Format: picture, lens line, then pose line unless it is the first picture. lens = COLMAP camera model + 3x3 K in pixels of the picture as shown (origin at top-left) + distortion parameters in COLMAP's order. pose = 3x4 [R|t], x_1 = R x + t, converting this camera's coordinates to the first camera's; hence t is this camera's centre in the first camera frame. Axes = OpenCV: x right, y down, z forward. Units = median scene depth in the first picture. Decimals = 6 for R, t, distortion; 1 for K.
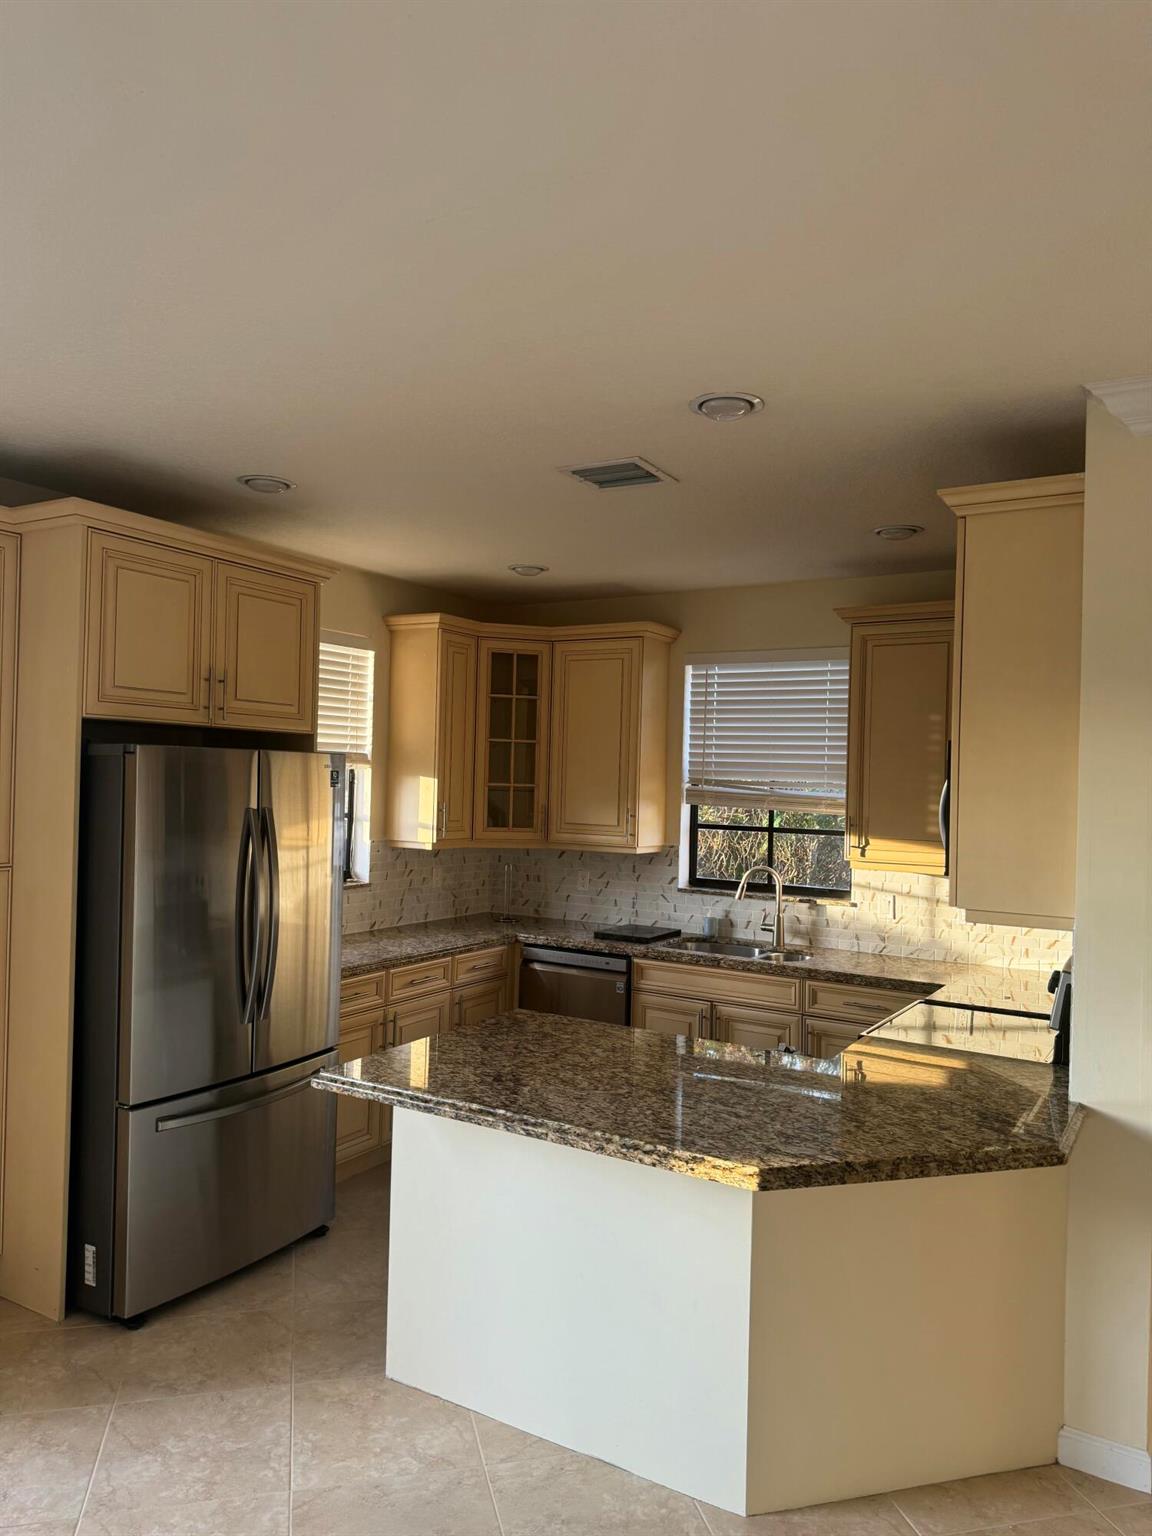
lens RADIAL K [[1093.9, 0, 572.0], [0, 1093.9, 754.2], [0, 0, 1]] dist [0.050076, -0.062911]
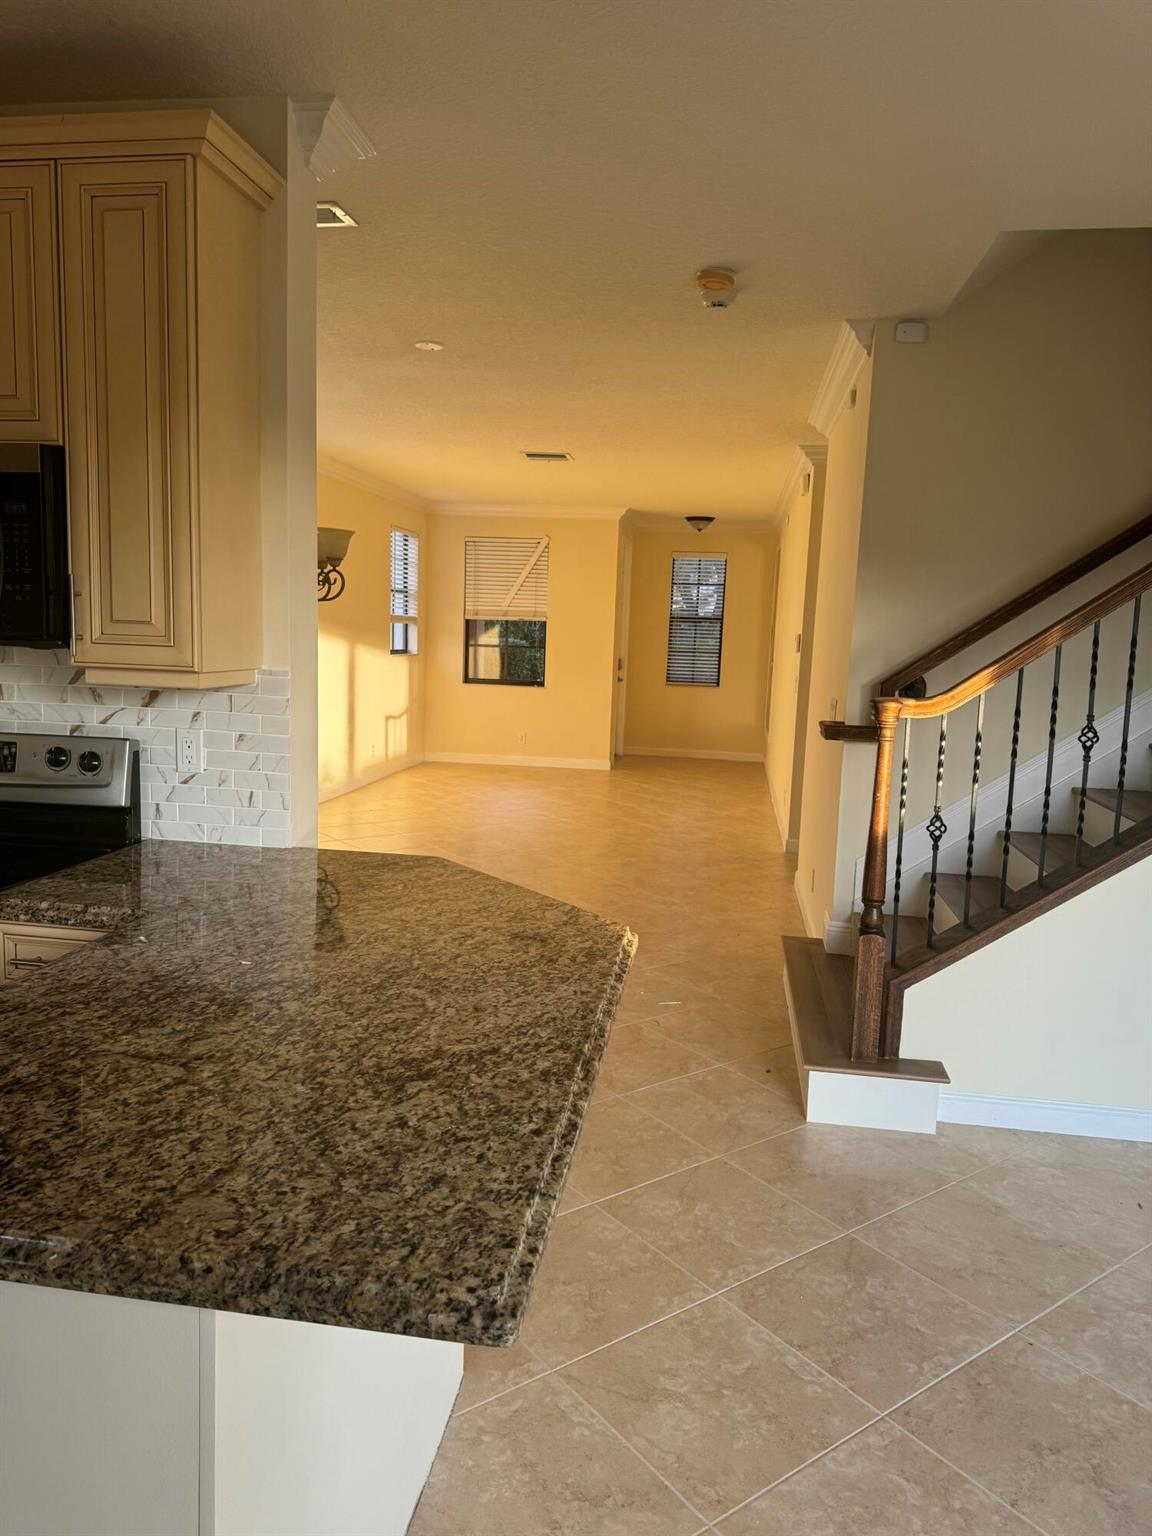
lens RADIAL K [[1093.9, 0, 562.9], [0, 1093.9, 752.8], [0, 0, 1]] dist [0.050076, -0.062911]
pose [[-0.383603, -0.151232, 0.911031, -0.310810], [-0.061831, 0.988493, 0.138055, 0.043220], [-0.921426, -0.003372, -0.388539, 0.663080]]
